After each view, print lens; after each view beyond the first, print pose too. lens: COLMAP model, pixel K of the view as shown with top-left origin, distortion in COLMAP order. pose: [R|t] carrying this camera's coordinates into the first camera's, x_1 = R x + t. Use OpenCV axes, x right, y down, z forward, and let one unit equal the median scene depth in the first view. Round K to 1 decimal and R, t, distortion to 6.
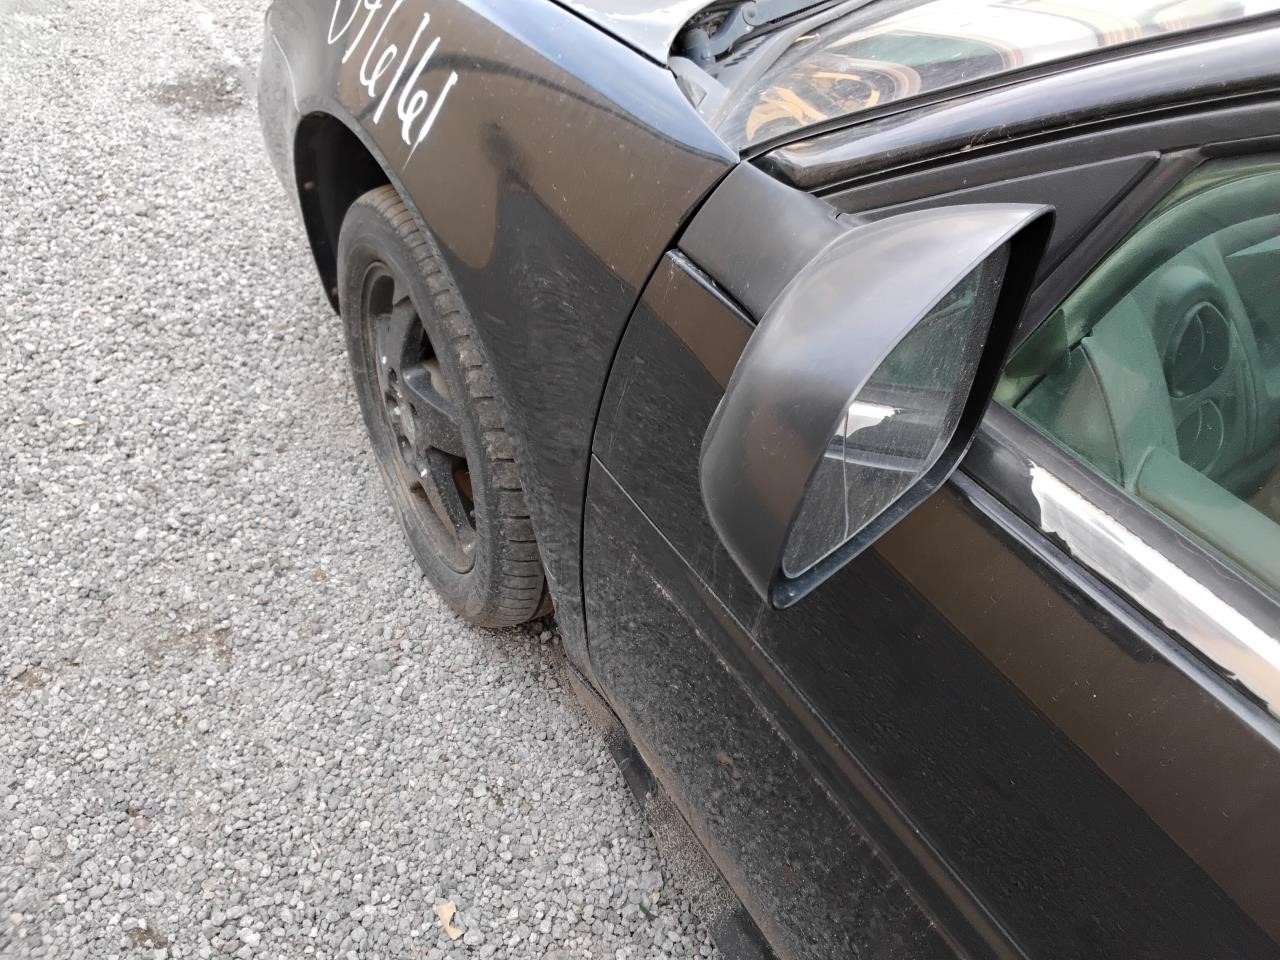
lens RADIAL K [[1050.1, 0, 642.9], [0, 1050.1, 475.1], [0, 0, 1]] dist [0.003447, -0.039647]
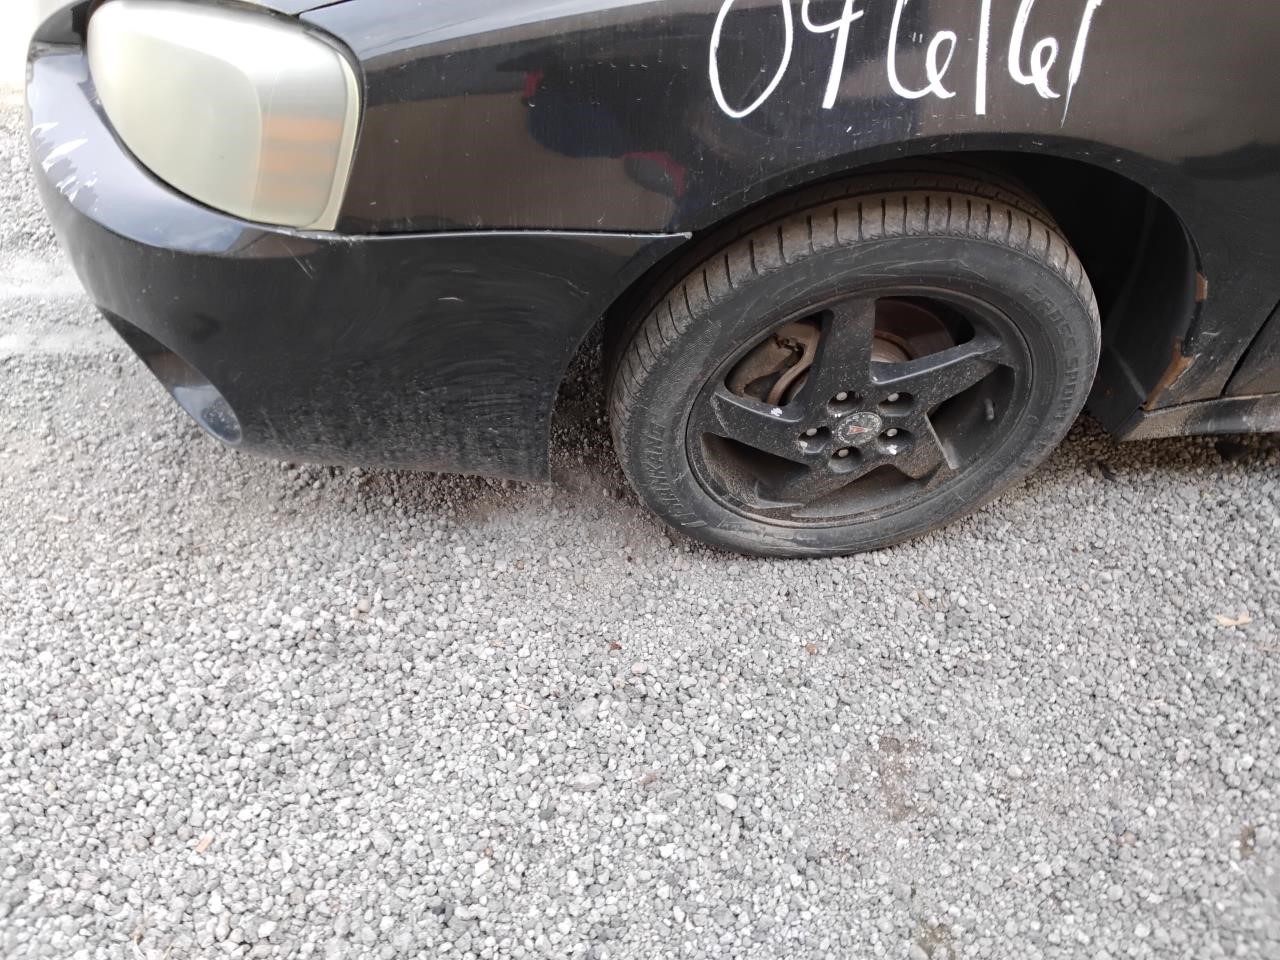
lens RADIAL K [[1019.7, 0, 644.9], [0, 1019.7, 482.3], [0, 0, 1]] dist [0.083196, -0.130056]
pose [[0.382874, -0.744289, 0.547213, -1.053969], [0.632500, 0.642938, 0.431942, -0.678656], [-0.673314, 0.180733, 0.716927, 0.602462]]
